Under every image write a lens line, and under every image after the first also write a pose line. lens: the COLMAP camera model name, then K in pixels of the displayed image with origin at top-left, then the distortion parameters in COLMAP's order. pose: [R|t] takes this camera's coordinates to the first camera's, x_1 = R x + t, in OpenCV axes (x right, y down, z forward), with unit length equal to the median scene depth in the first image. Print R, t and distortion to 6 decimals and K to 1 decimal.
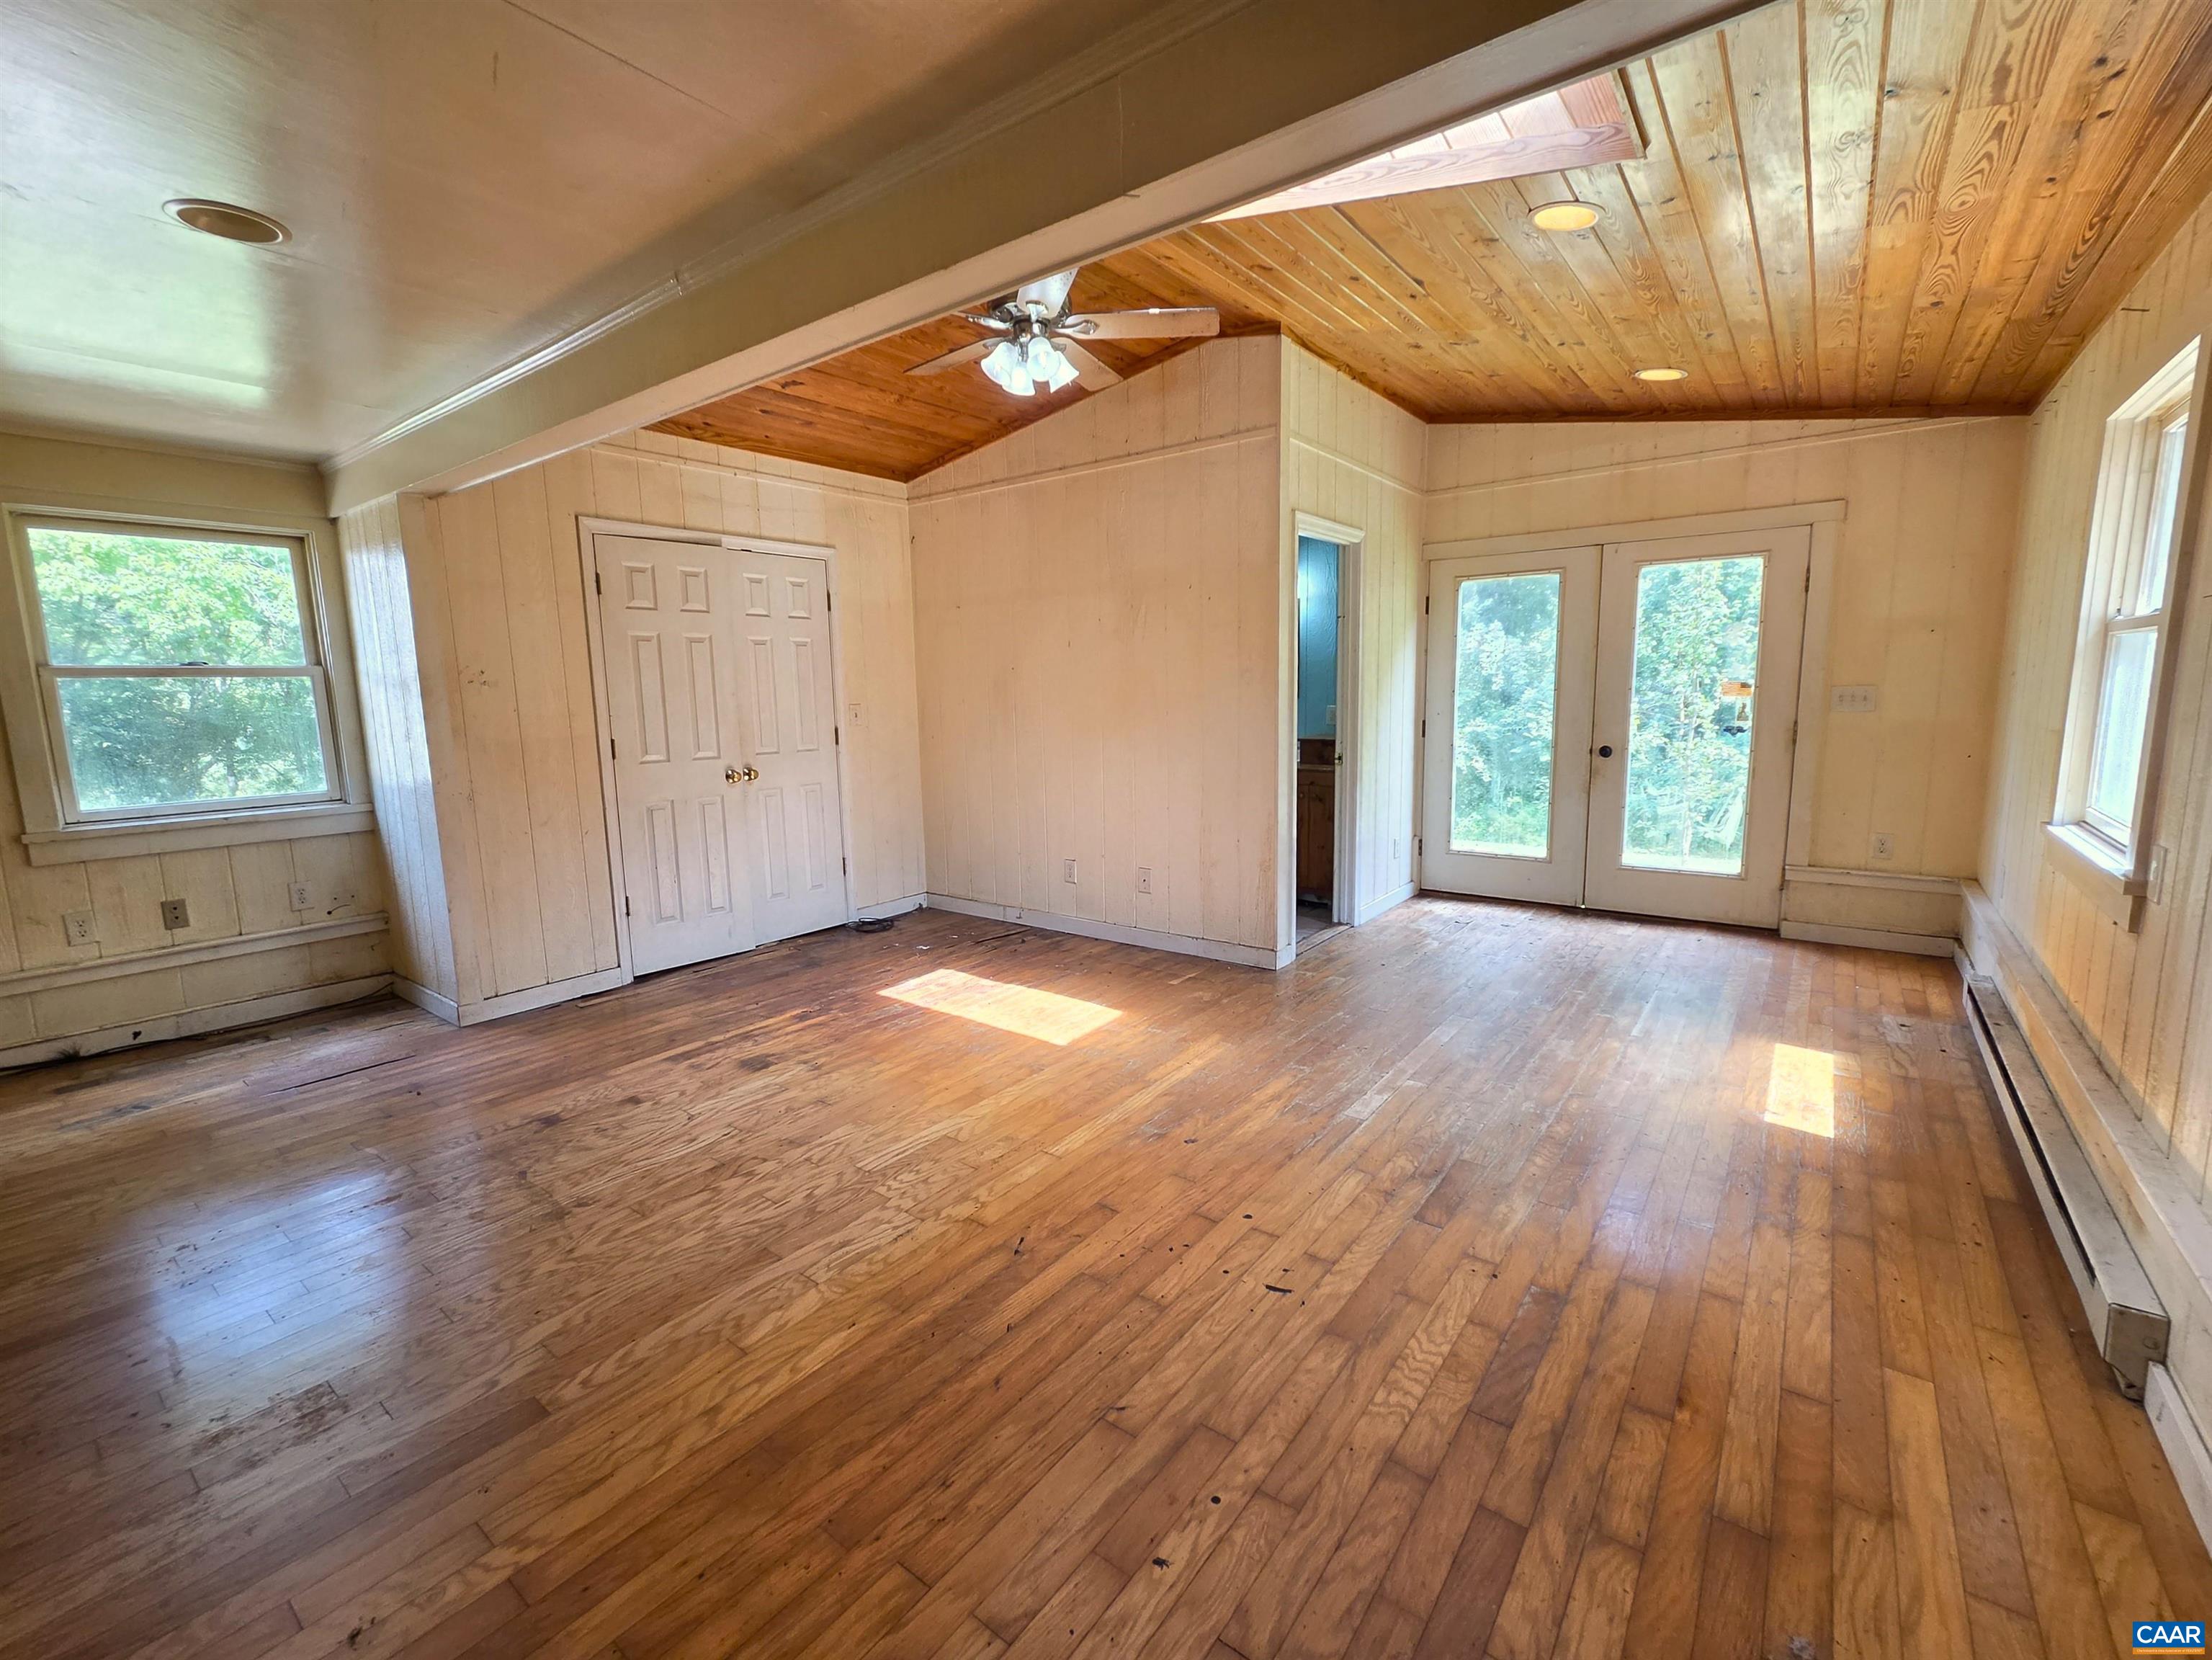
lens RADIAL K [[946.3, 0, 1100.8], [0, 946.3, 817.3], [0, 0, 1]] dist [0.001982, 0.000365]
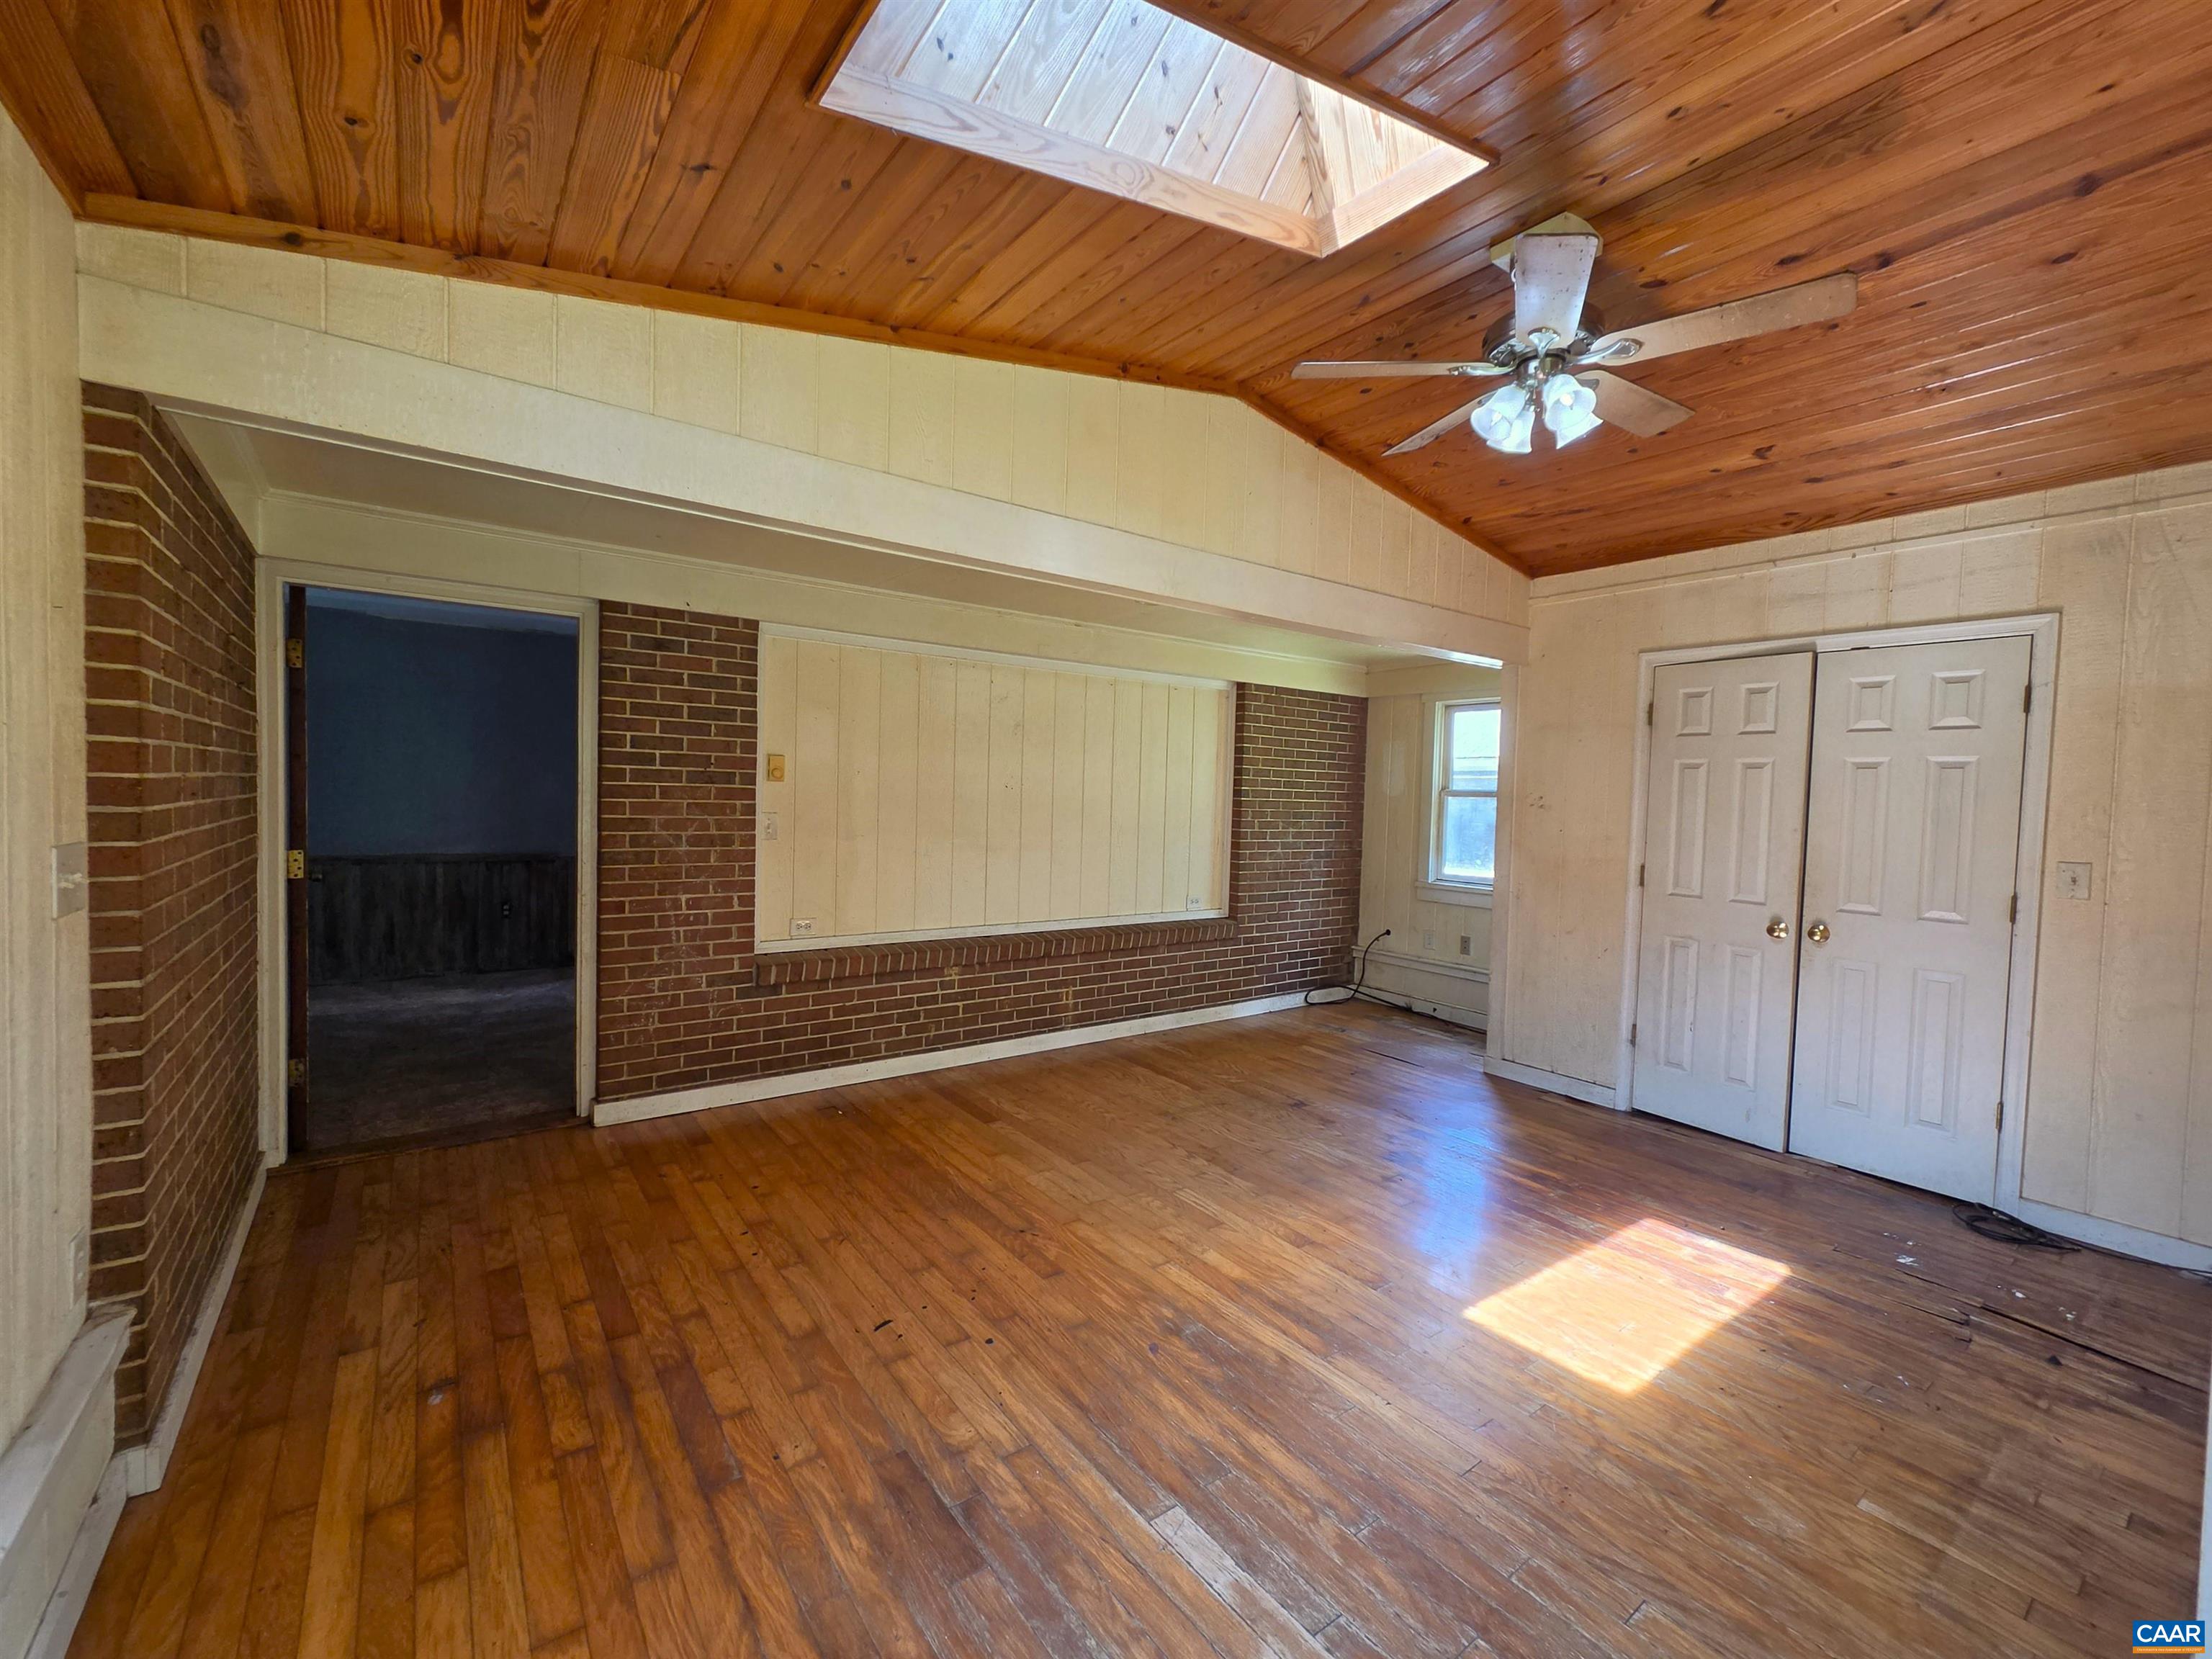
lens RADIAL K [[915.3, 0, 1106.2], [0, 915.3, 821.8], [0, 0, 1]] dist [0.000569, 0.000346]
pose [[-0.270835, 0.043543, -0.961640, 0.620491], [-0.154799, 0.984005, 0.088153, -0.136802], [0.950098, 0.172736, -0.259763, 0.763607]]
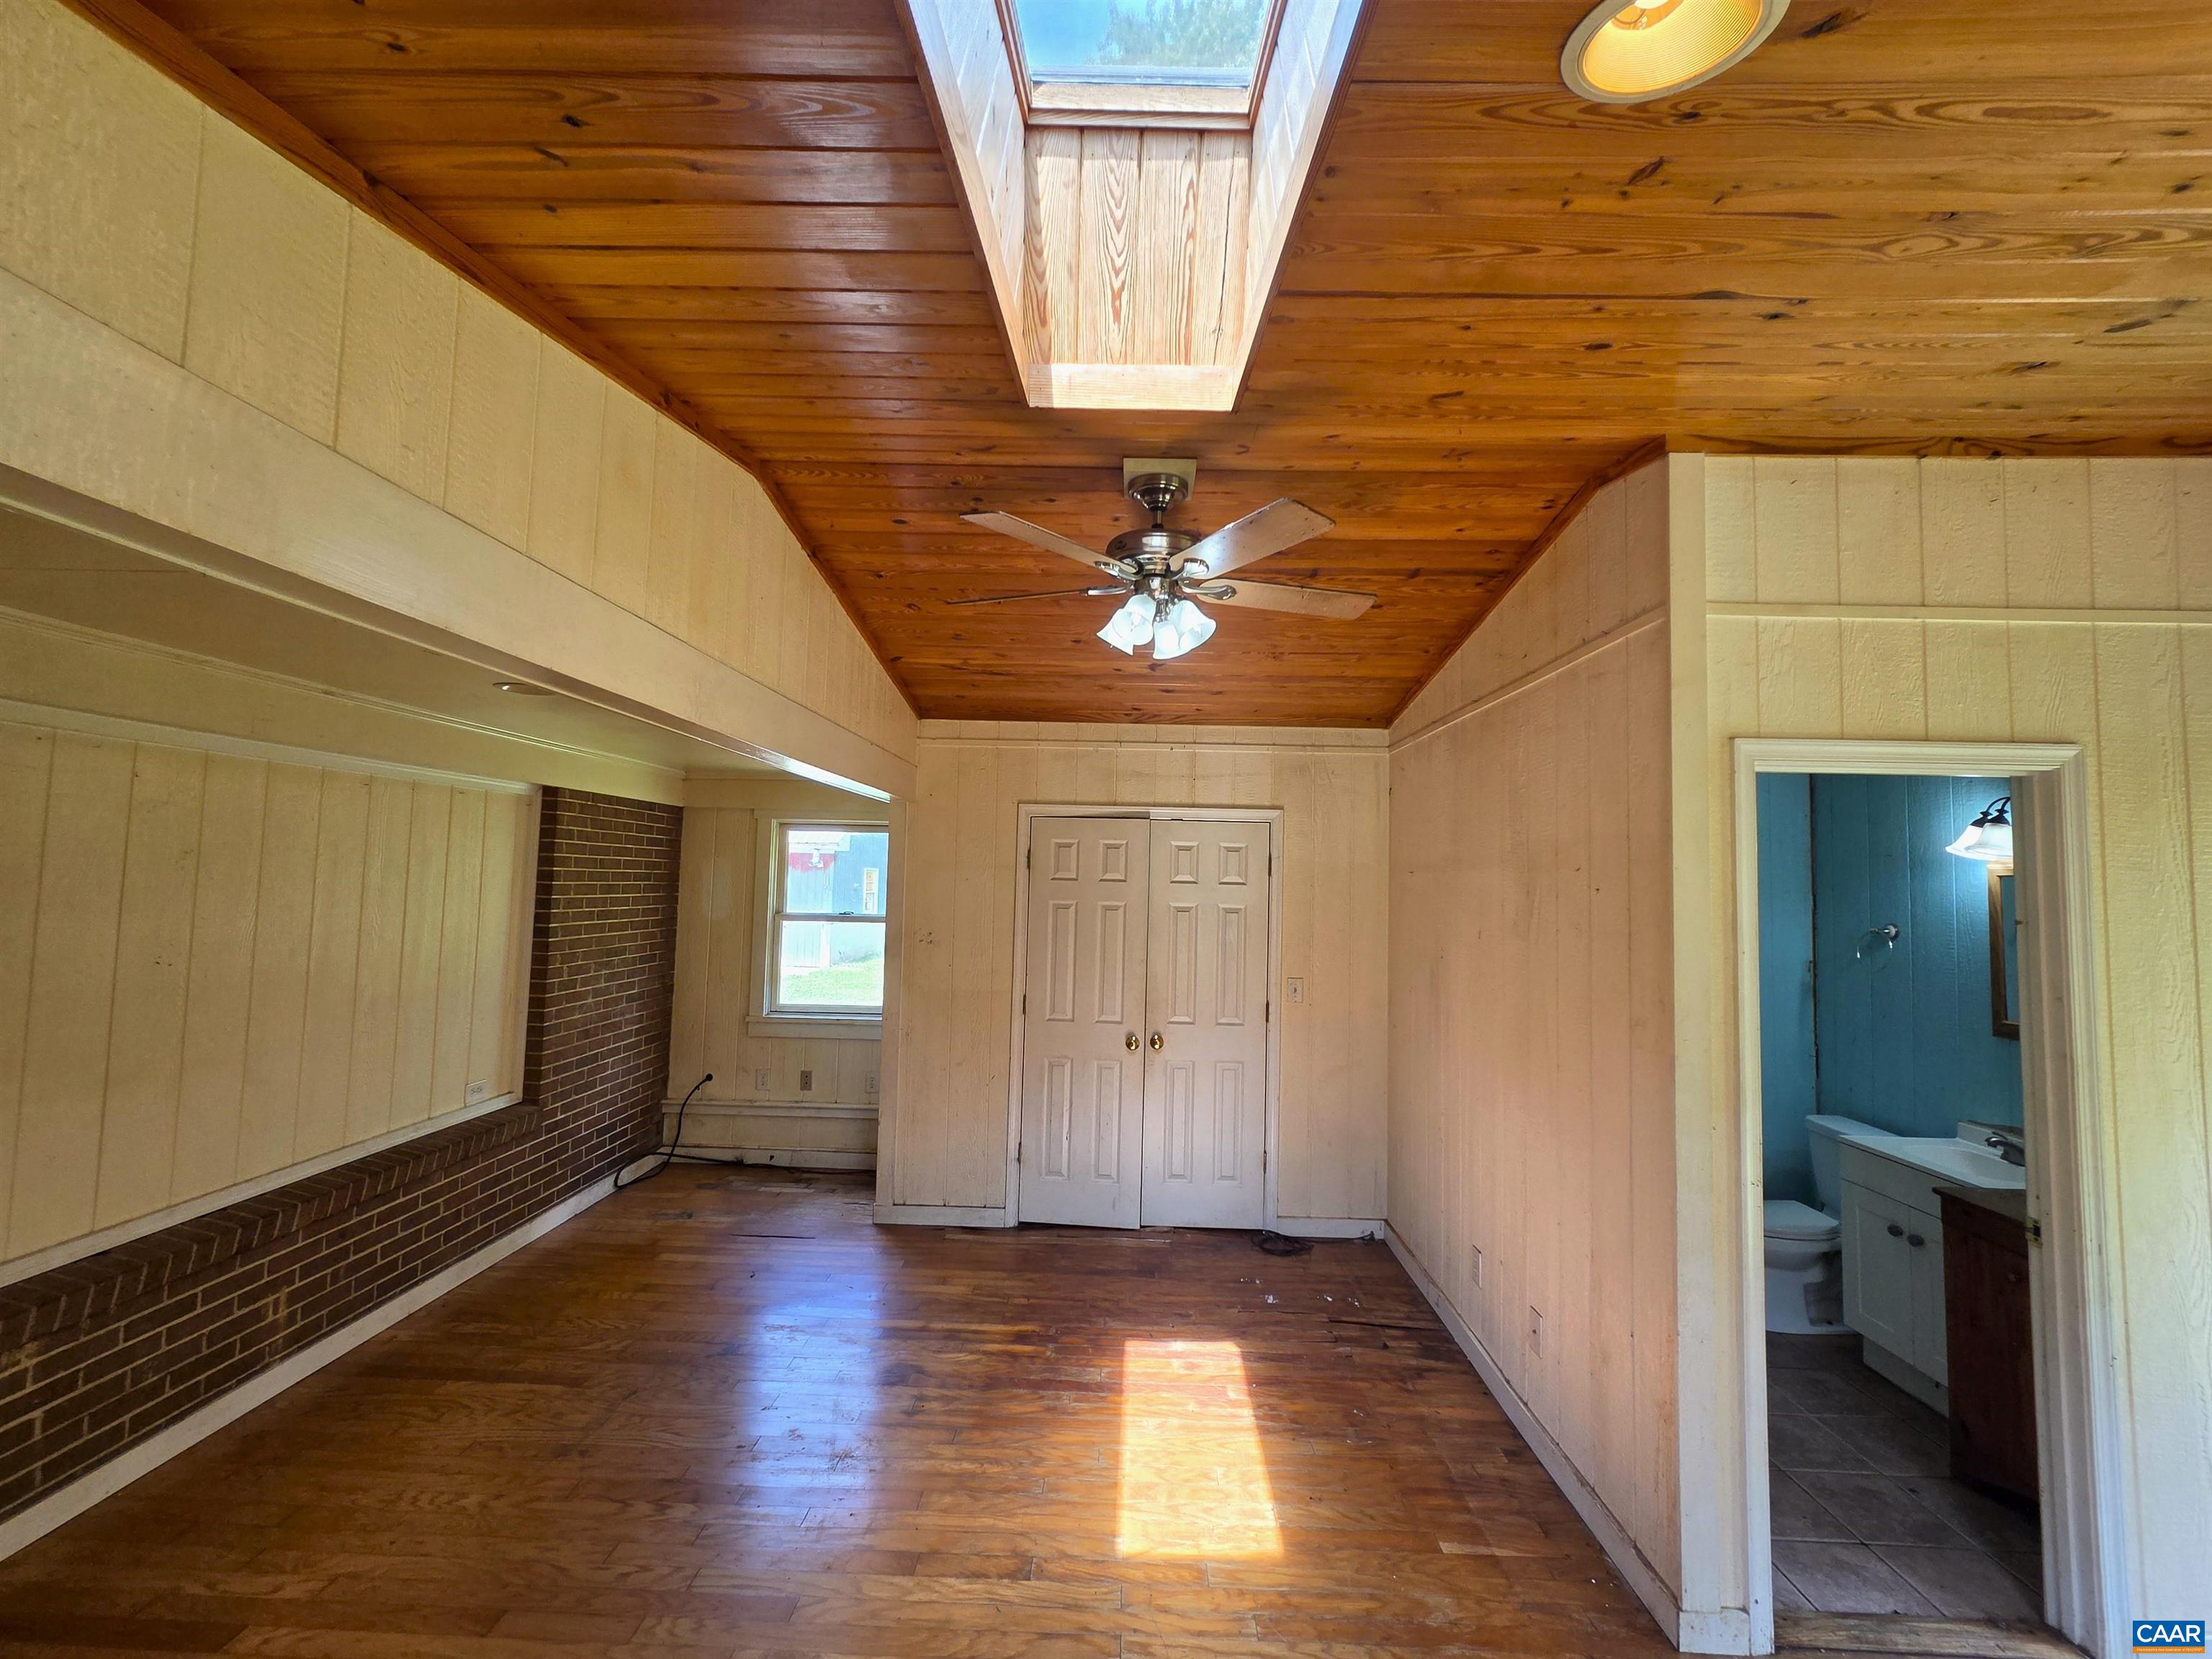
lens RADIAL K [[905.6, 0, 1110.8], [0, 905.6, 828.8], [0, 0, 1]] dist [-0.000657, -0.000413]
pose [[0.593876, -0.014376, -0.804428, 0.436480], [-0.144143, 0.981762, -0.123961, -0.171078], [0.791539, 0.189570, 0.580973, 0.461698]]
